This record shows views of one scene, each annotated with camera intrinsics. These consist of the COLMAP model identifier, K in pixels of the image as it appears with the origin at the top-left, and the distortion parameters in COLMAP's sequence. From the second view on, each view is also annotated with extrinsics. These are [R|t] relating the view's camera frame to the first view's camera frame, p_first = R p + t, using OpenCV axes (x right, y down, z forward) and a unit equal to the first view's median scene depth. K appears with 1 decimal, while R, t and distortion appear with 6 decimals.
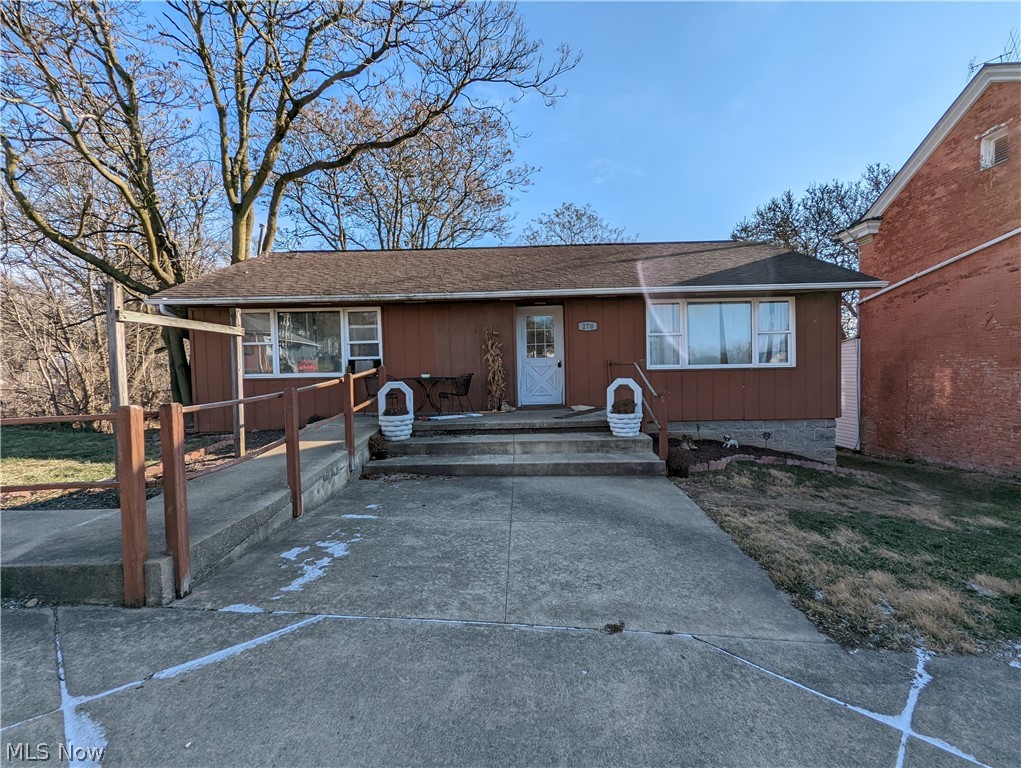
lens RADIAL K [[489.5, 0, 512.3], [0, 489.5, 384.4], [0, 0, 1]] dist [-0.002498, -0.000487]
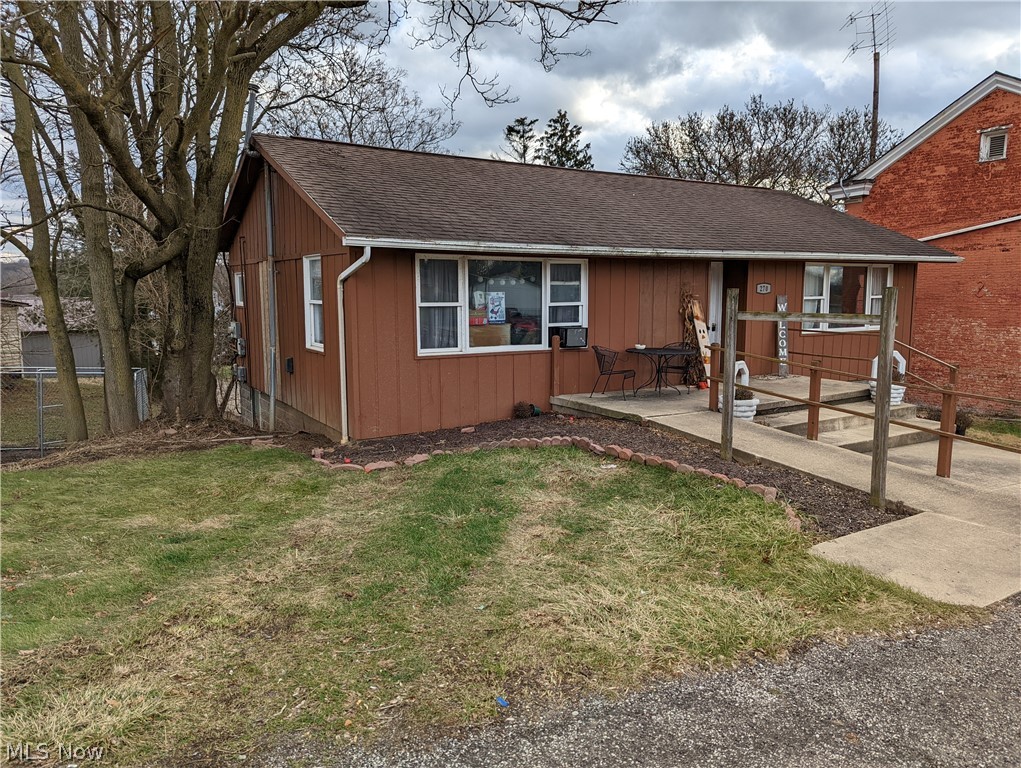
lens RADIAL K [[719.4, 0, 506.3], [0, 719.4, 378.1], [0, 0, 1]] dist [0.043939, -0.039356]
pose [[0.844053, -0.048554, 0.534058, -1.377118], [0.002308, 0.996212, 0.086923, -0.095428], [-0.536255, -0.072135, 0.840968, 0.124794]]
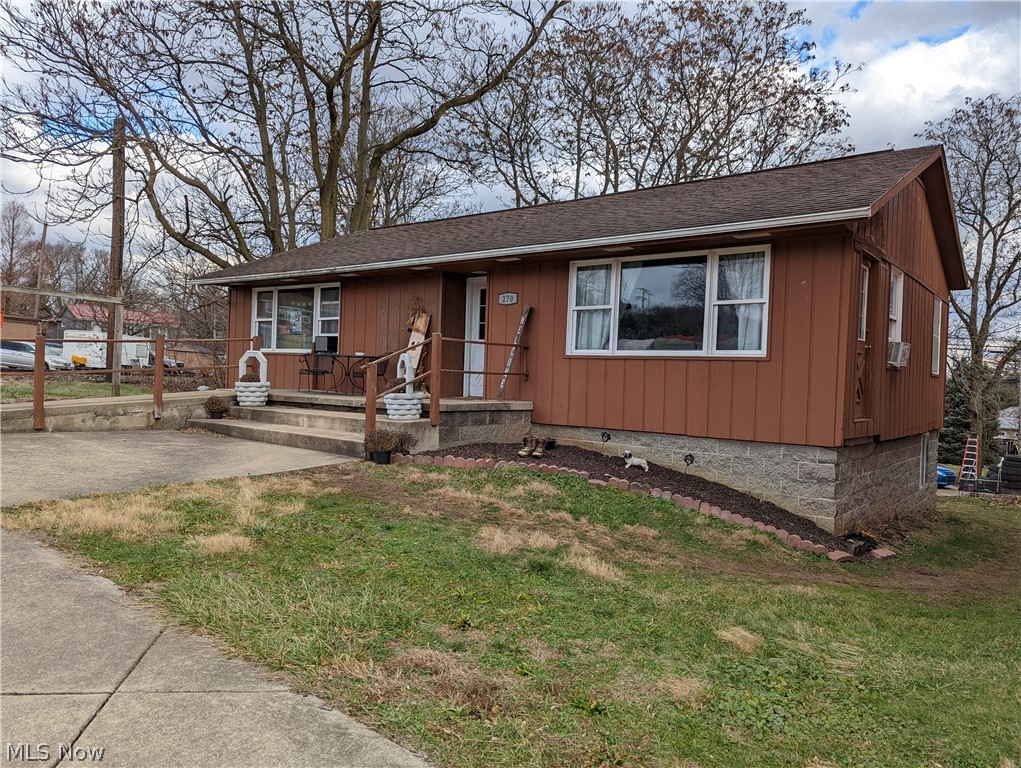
lens RADIAL K [[719.4, 0, 506.3], [0, 719.4, 378.1], [0, 0, 1]] dist [0.043939, -0.039356]
pose [[0.796858, 0.049633, -0.602125, 1.181792], [-0.073721, 0.997161, -0.015367, 0.038650], [0.599652, 0.056634, 0.798254, 0.095776]]
